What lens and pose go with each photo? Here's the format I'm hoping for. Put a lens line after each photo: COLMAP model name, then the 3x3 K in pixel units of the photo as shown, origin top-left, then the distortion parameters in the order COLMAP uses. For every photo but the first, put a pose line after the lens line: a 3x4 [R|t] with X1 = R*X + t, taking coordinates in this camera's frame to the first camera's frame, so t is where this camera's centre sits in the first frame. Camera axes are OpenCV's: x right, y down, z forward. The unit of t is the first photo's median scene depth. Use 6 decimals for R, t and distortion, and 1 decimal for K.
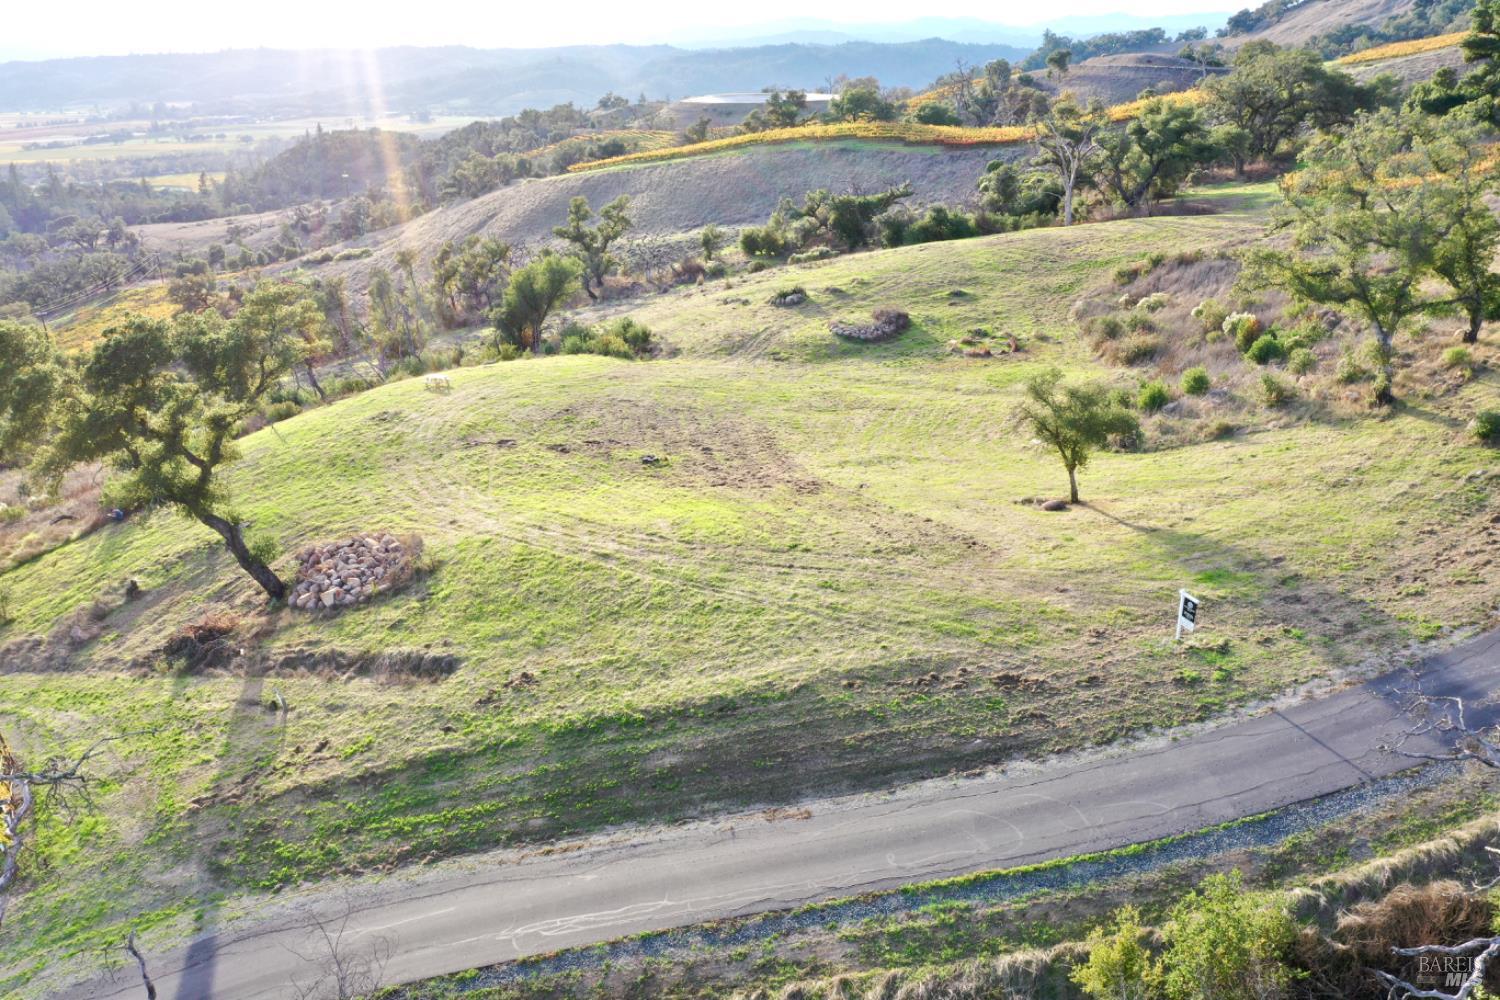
lens RADIAL K [[1185.0, 0, 748.4], [0, 1185.0, 493.1], [0, 0, 1]] dist [-0.001311, -0.005989]
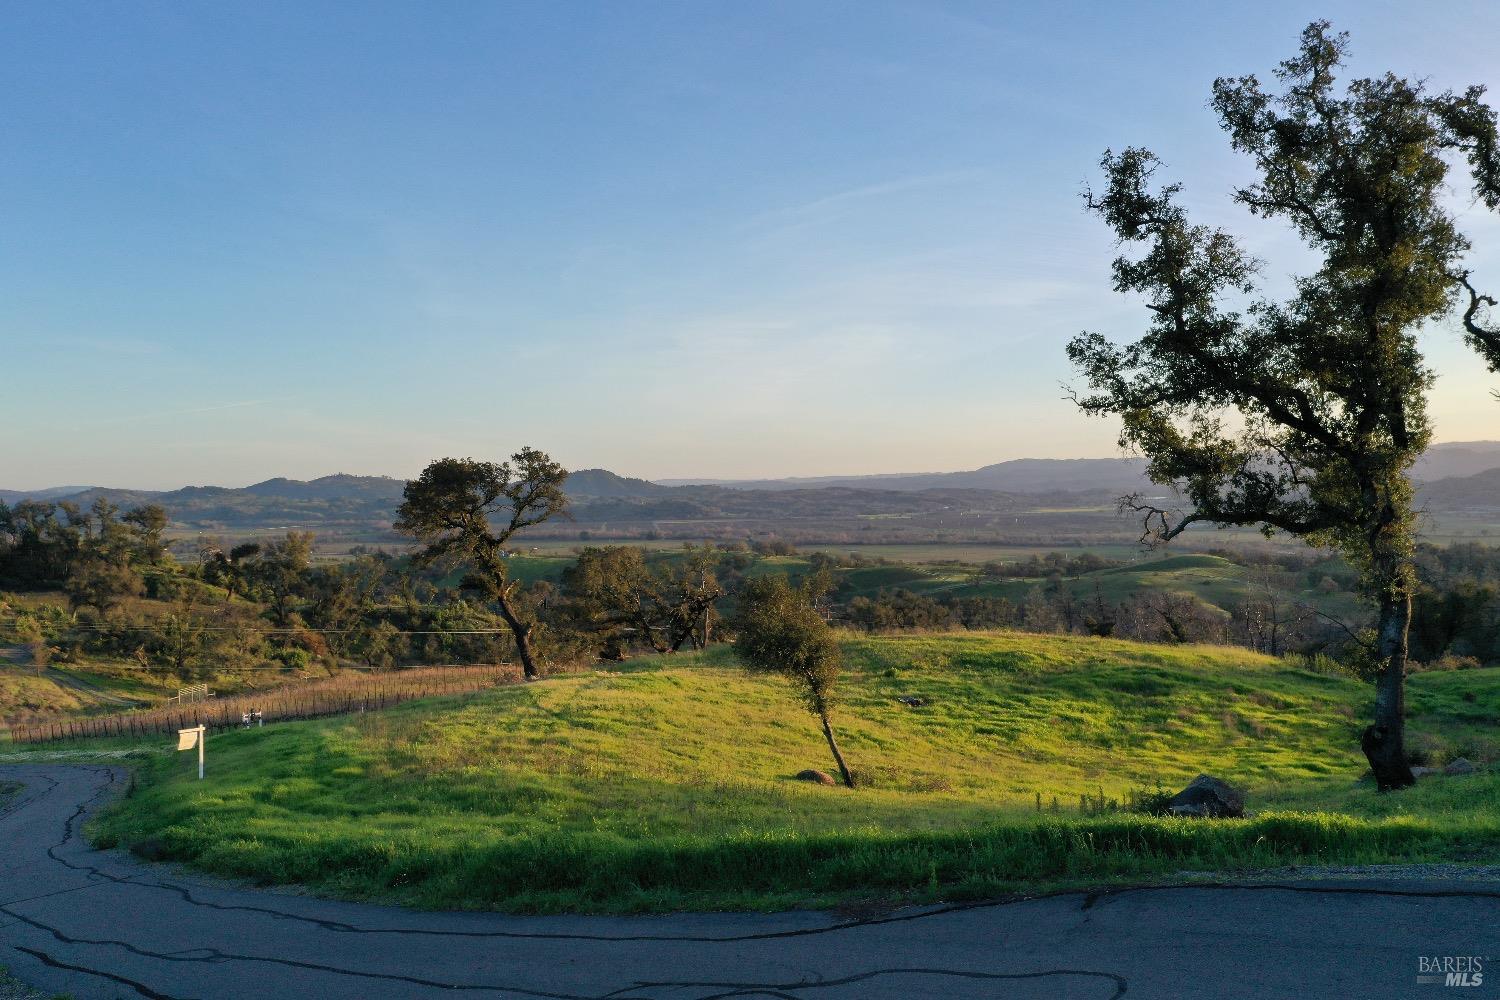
lens RADIAL K [[1185.0, 0, 748.4], [0, 1185.0, 493.1], [0, 0, 1]] dist [-0.001311, -0.005989]
pose [[0.351693, 0.021614, -0.935866, 0.188456], [-0.314375, 0.944399, -0.096329, -0.013527], [0.881749, 0.328091, 0.338933, 0.145779]]
